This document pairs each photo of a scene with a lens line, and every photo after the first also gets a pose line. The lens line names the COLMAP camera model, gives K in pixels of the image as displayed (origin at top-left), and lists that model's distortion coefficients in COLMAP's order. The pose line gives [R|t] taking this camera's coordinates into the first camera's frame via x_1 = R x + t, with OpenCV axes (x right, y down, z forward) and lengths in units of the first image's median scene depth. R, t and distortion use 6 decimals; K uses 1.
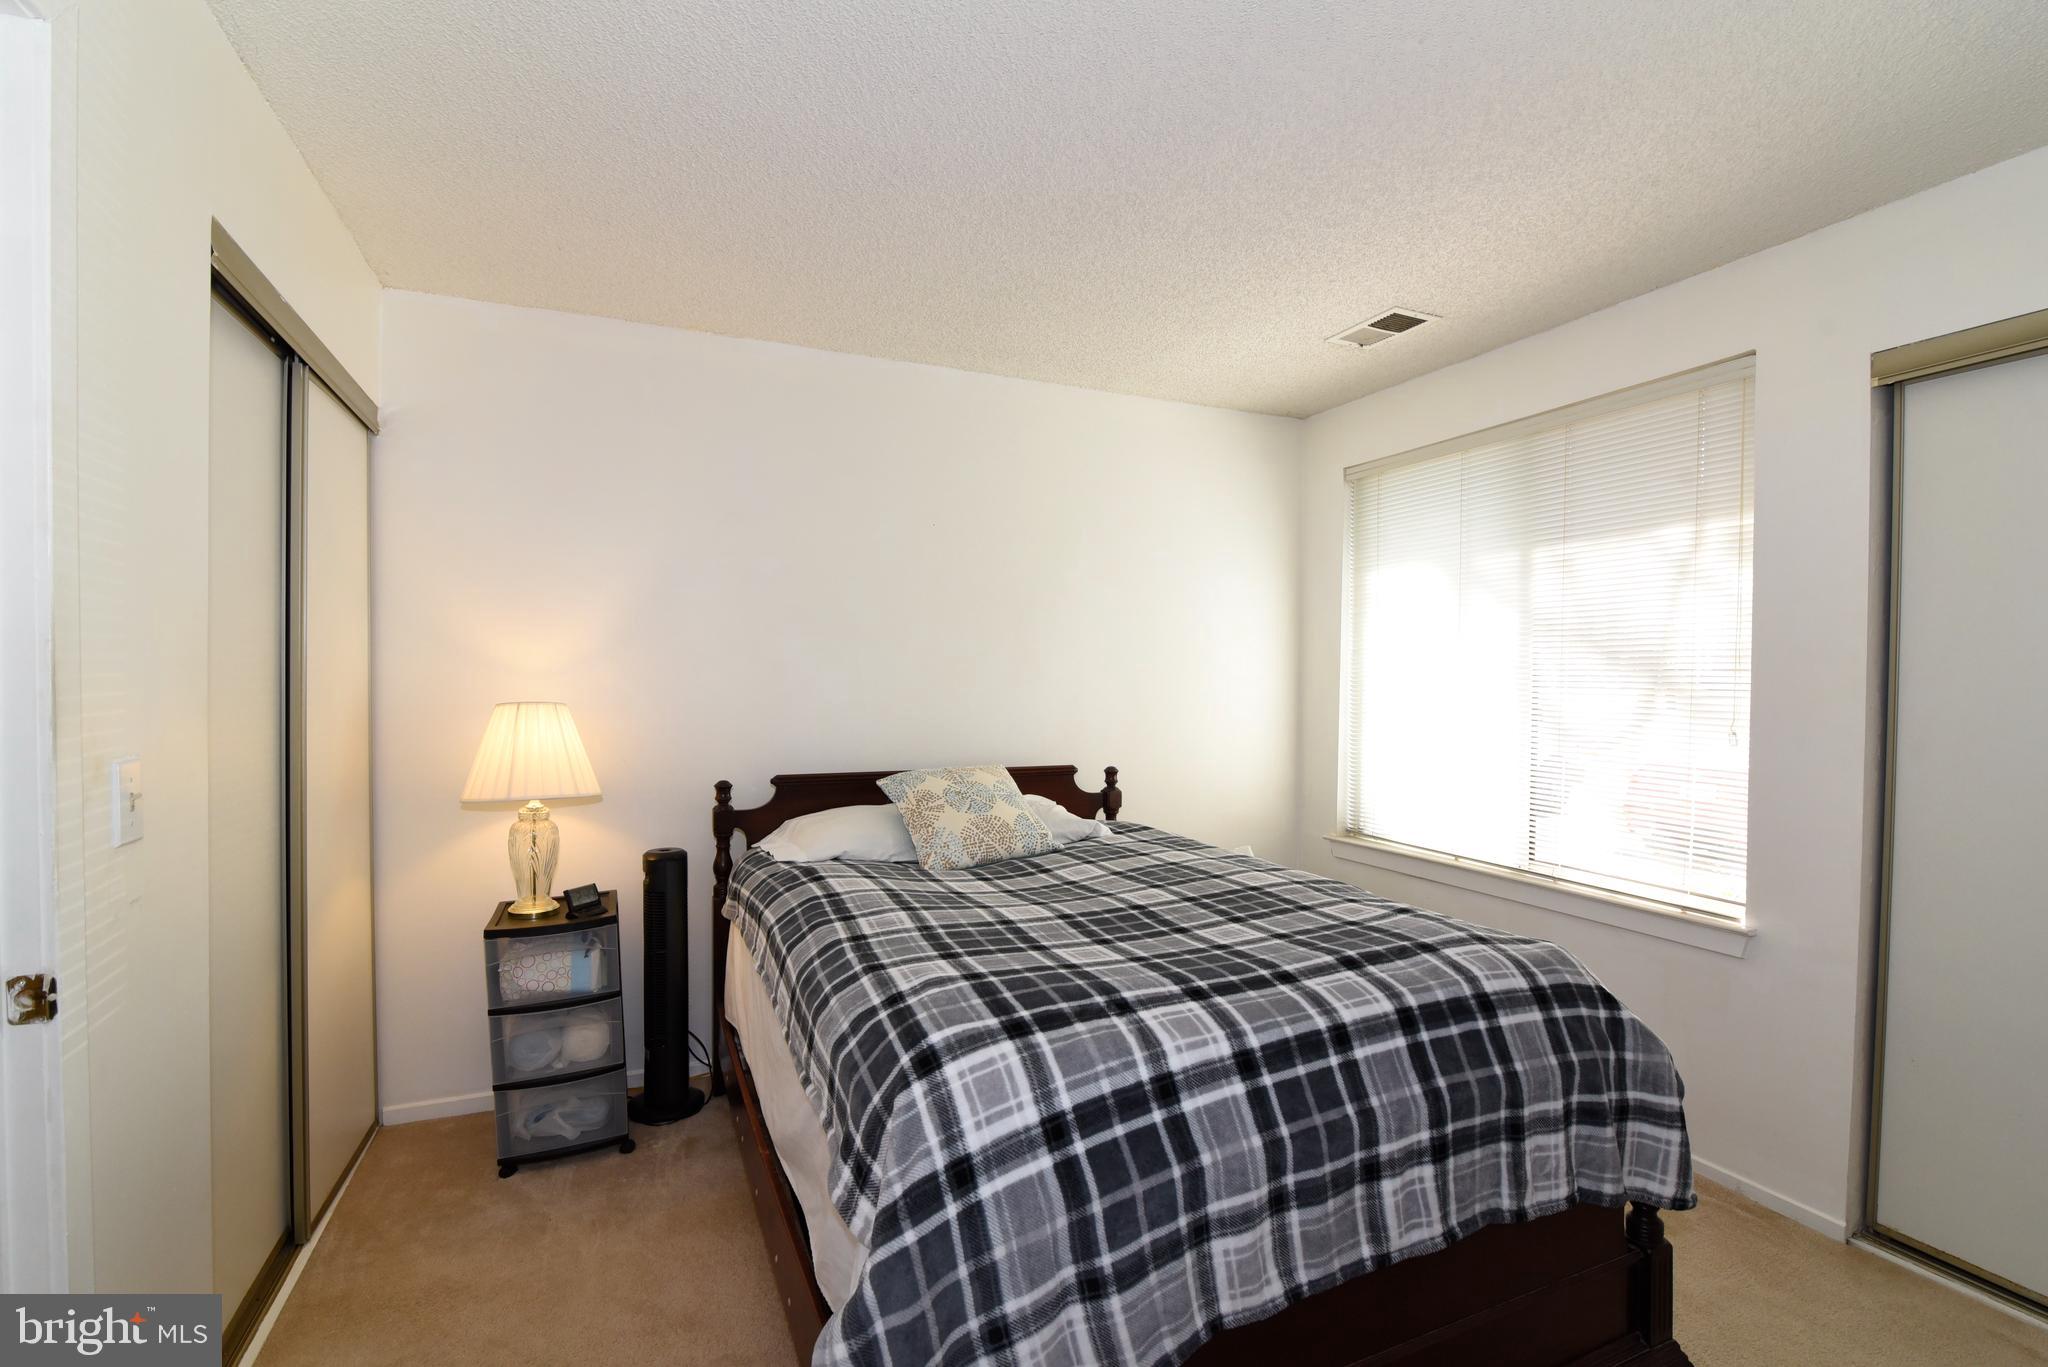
lens RADIAL K [[934.1, 0, 1023.7], [0, 934.1, 686.2], [0, 0, 1]] dist [-0.019730, 0.000029]
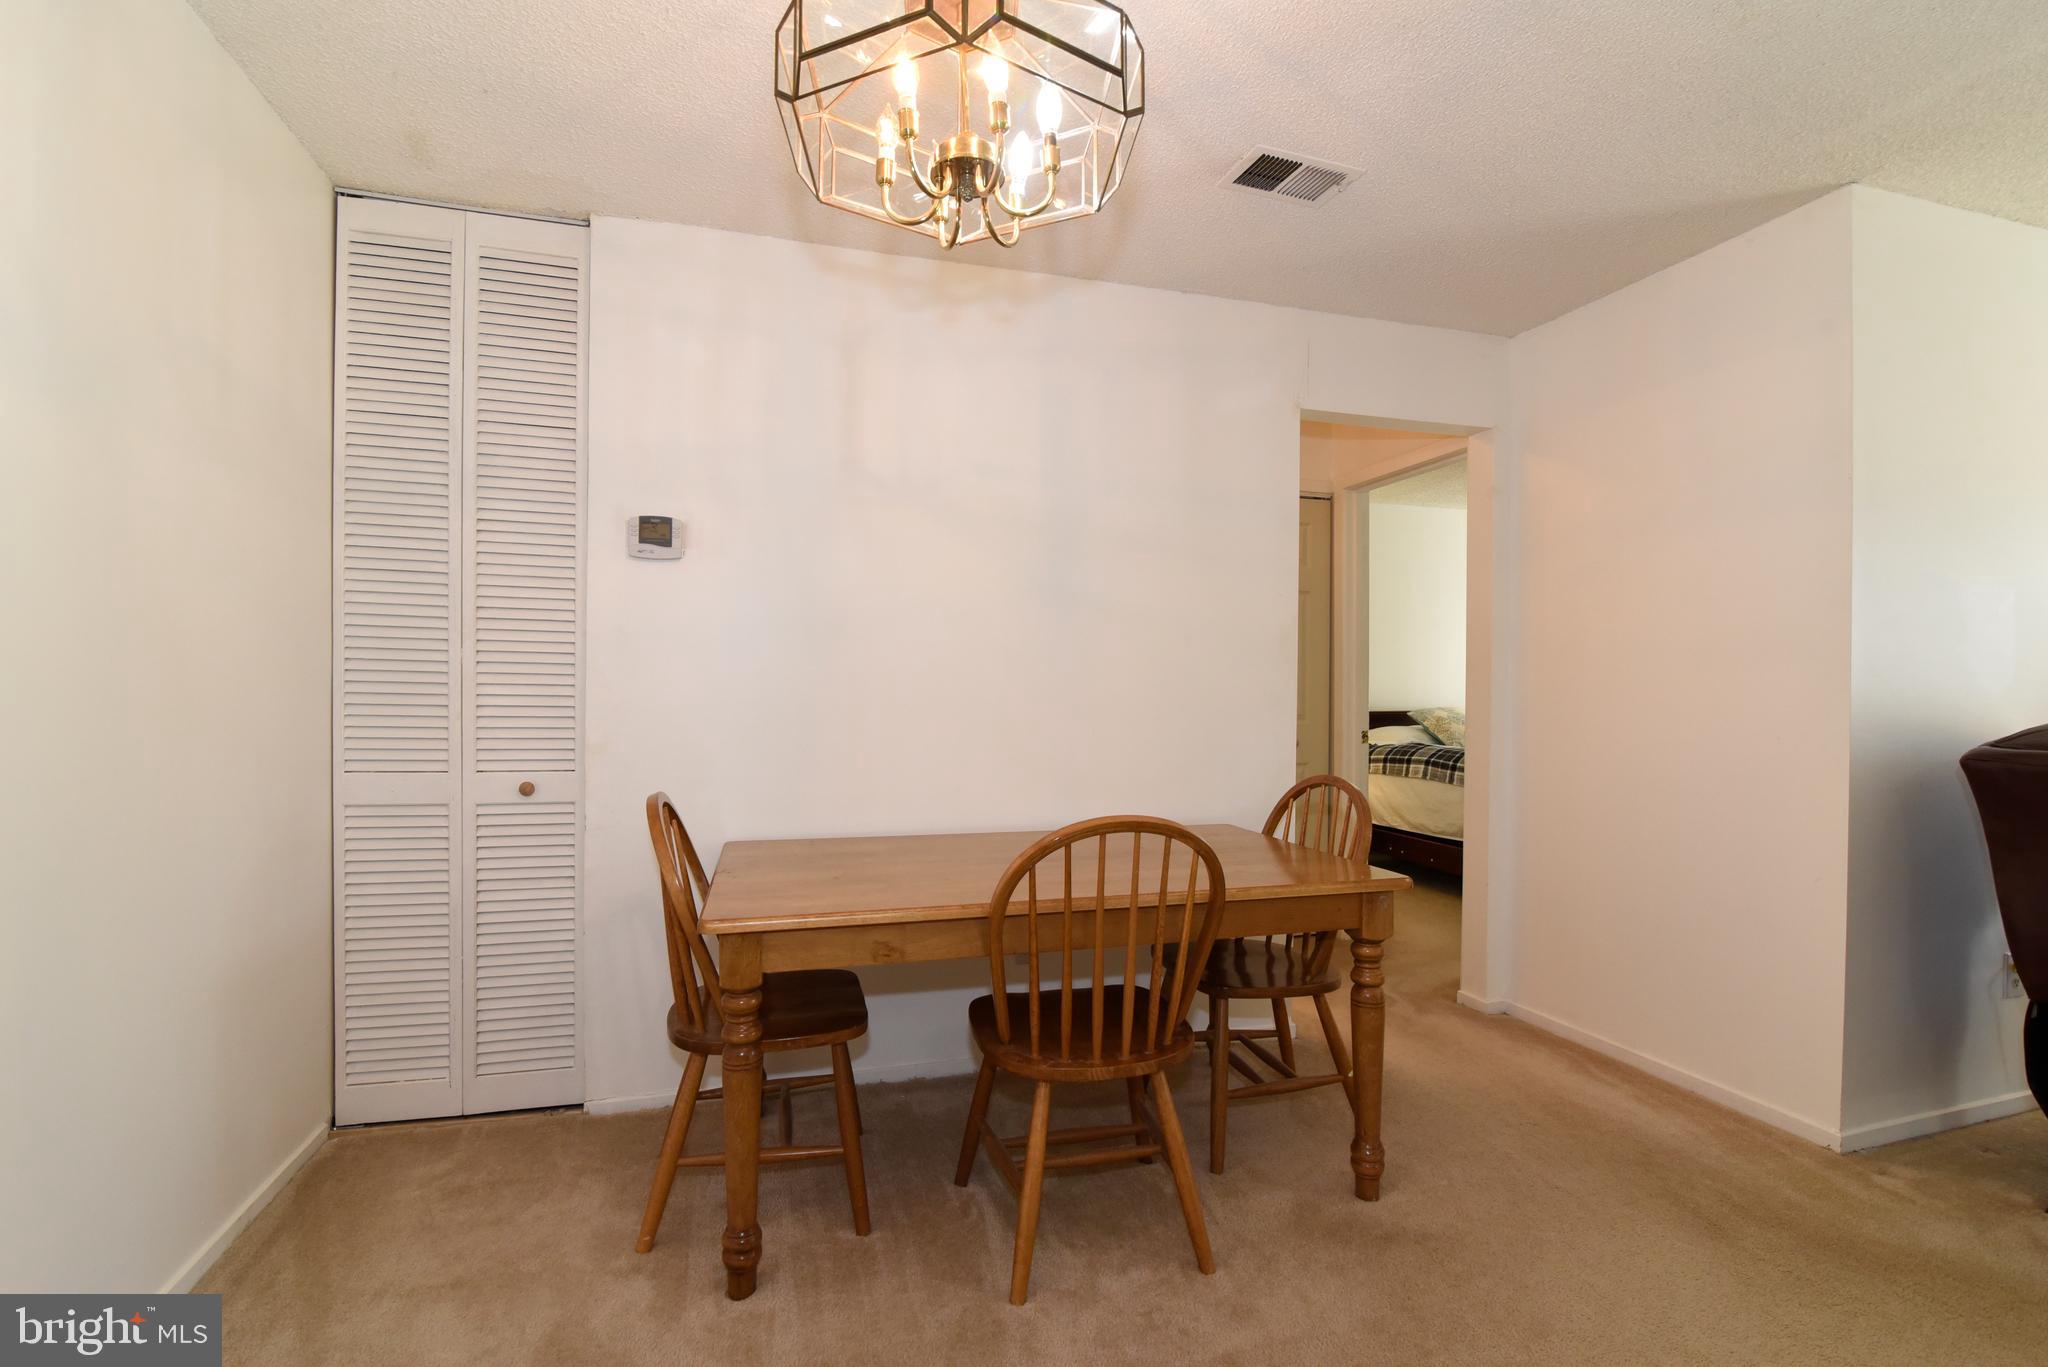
lens RADIAL K [[930.2, 0, 1019.6], [0, 930.2, 692.4], [0, 0, 1]] dist [-0.018967, 0.000280]
pose [[0.992810, -0.005555, -0.119574, -0.832588], [0.004632, 0.999957, -0.007996, 0.071329], [0.119613, 0.007385, 0.992793, -1.279469]]
